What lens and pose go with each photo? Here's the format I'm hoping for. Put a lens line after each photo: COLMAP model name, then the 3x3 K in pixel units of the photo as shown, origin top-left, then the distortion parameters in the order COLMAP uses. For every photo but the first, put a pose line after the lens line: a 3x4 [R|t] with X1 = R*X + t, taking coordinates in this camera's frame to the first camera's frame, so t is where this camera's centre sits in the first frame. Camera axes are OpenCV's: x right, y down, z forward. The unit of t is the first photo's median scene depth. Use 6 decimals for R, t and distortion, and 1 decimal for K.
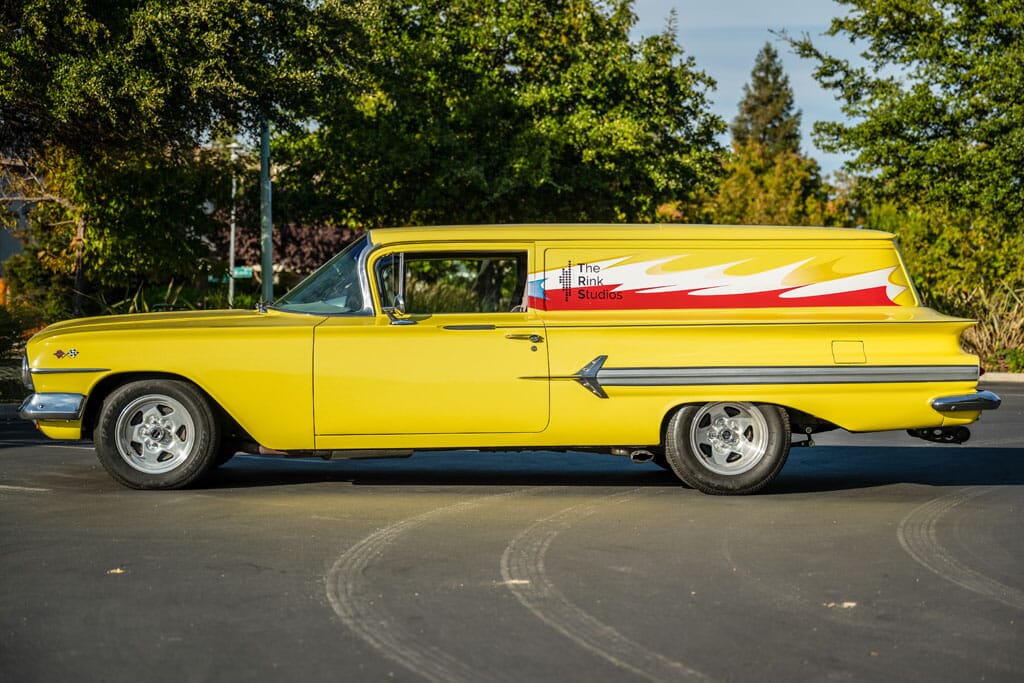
lens RADIAL K [[1991.8, 0, 514.9], [0, 1991.8, 304.5], [0, 0, 1]] dist [-0.014123, 0.371589]
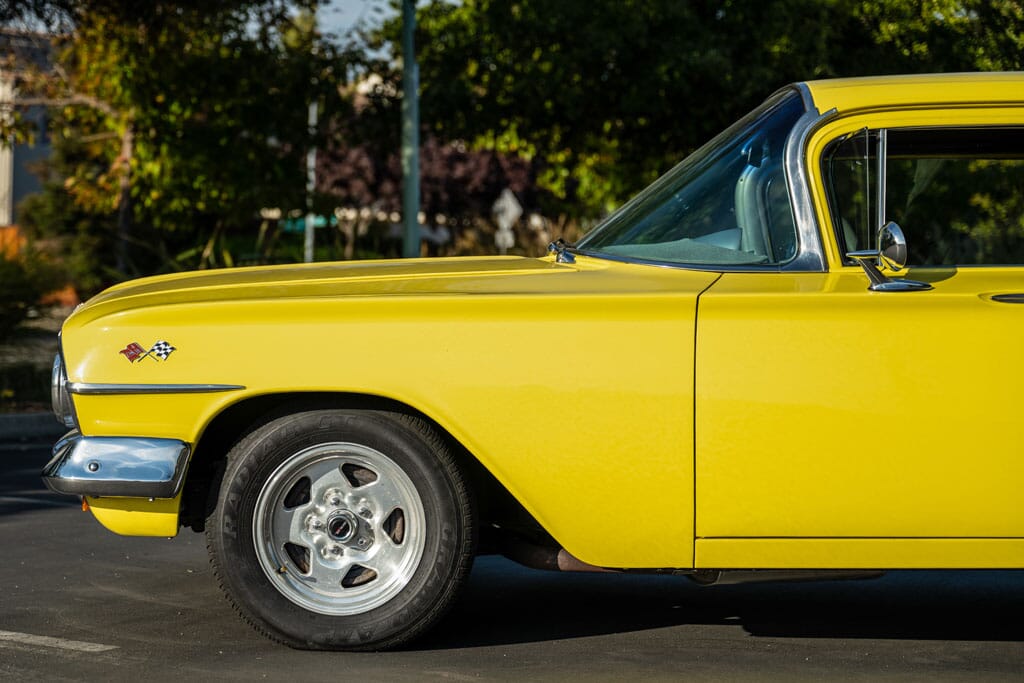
lens RADIAL K [[2791.8, 0, 512.0], [0, 2791.8, 341.5], [0, 0, 1]] dist [0.004918, 0.427827]
pose [[0.997130, 0.005551, -0.075510, -0.092225], [-0.003322, 0.999556, 0.029611, 0.003144], [0.075640, -0.029275, 0.996705, 0.363696]]
